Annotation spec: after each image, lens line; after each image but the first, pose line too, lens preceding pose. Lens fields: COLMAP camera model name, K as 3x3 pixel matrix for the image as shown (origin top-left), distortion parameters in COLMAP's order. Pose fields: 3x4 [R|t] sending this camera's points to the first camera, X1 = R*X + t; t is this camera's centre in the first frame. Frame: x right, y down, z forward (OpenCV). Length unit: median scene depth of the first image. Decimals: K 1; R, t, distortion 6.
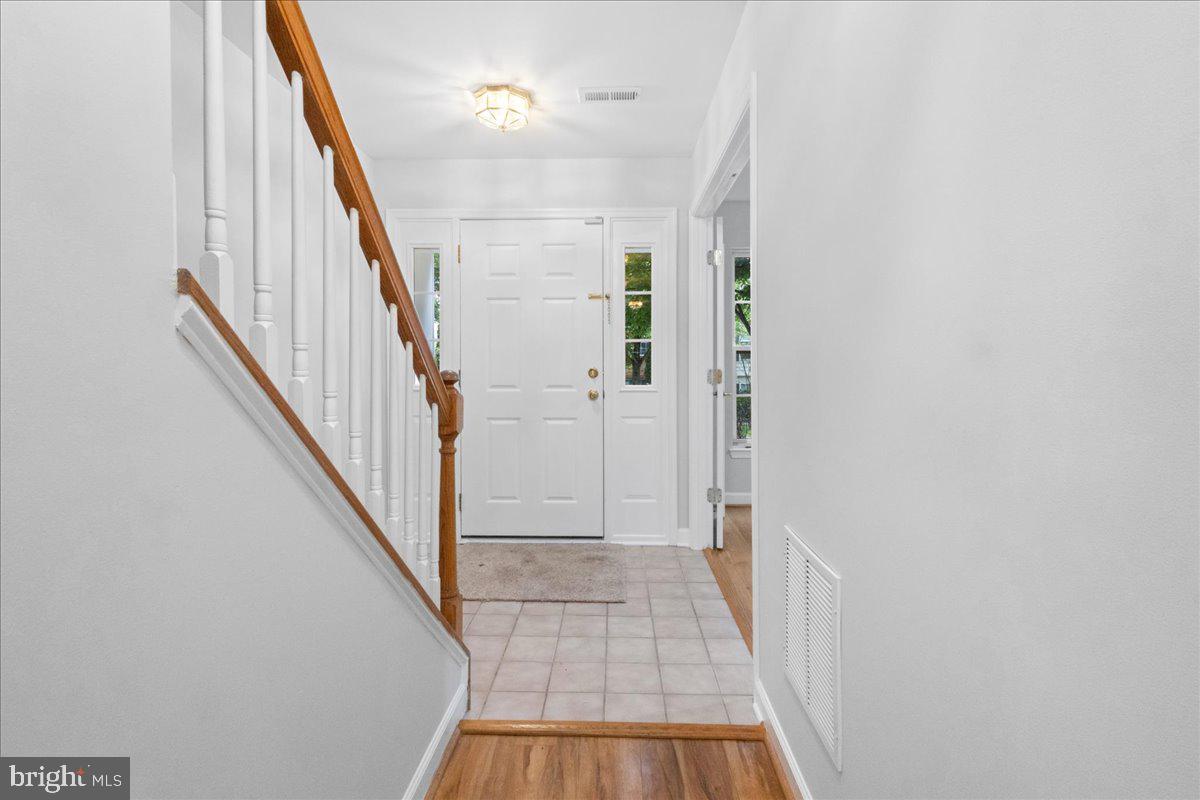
lens RADIAL K [[564.4, 0, 604.8], [0, 564.4, 386.2], [0, 0, 1]] dist [0.002561, 0.000430]
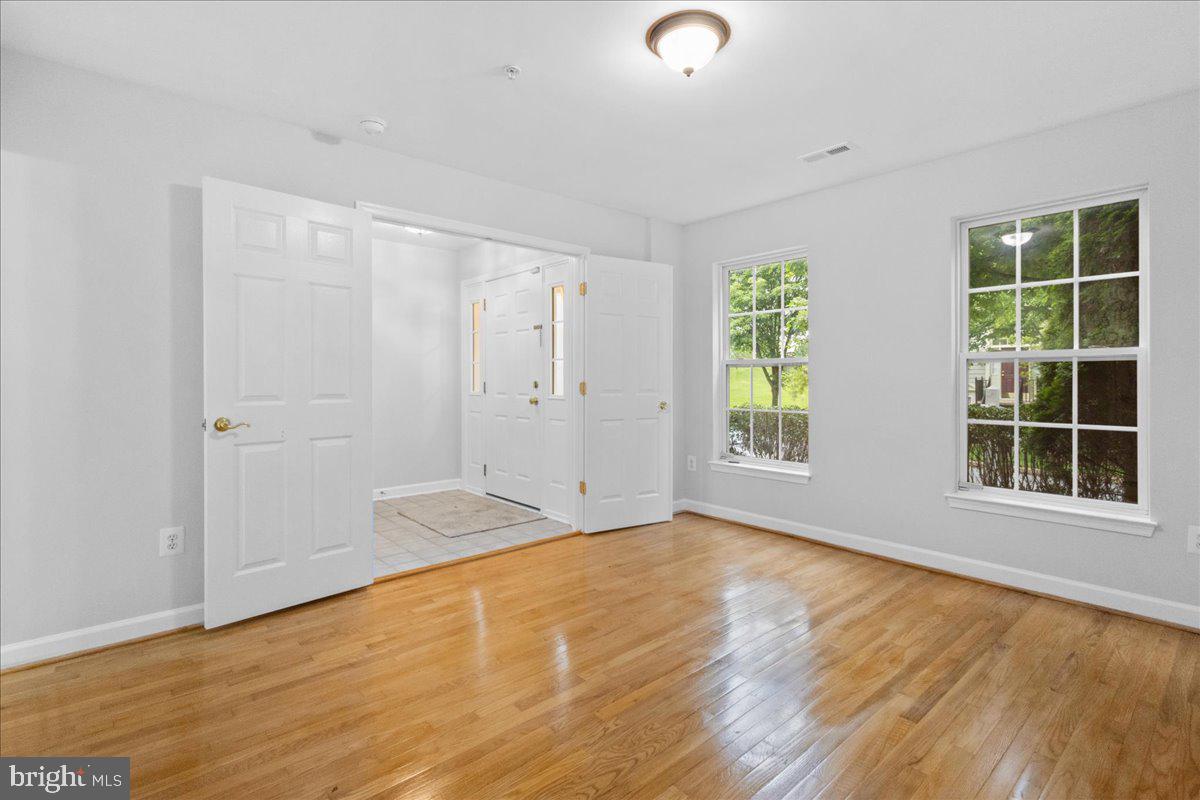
lens RADIAL K [[564.4, 0, 604.8], [0, 564.4, 386.2], [0, 0, 1]] dist [0.002561, 0.000430]
pose [[0.677512, 0.010170, -0.735442, 1.078676], [-0.024555, 0.999660, -0.008798, -0.010468], [0.735102, 0.024019, 0.677531, 0.216302]]
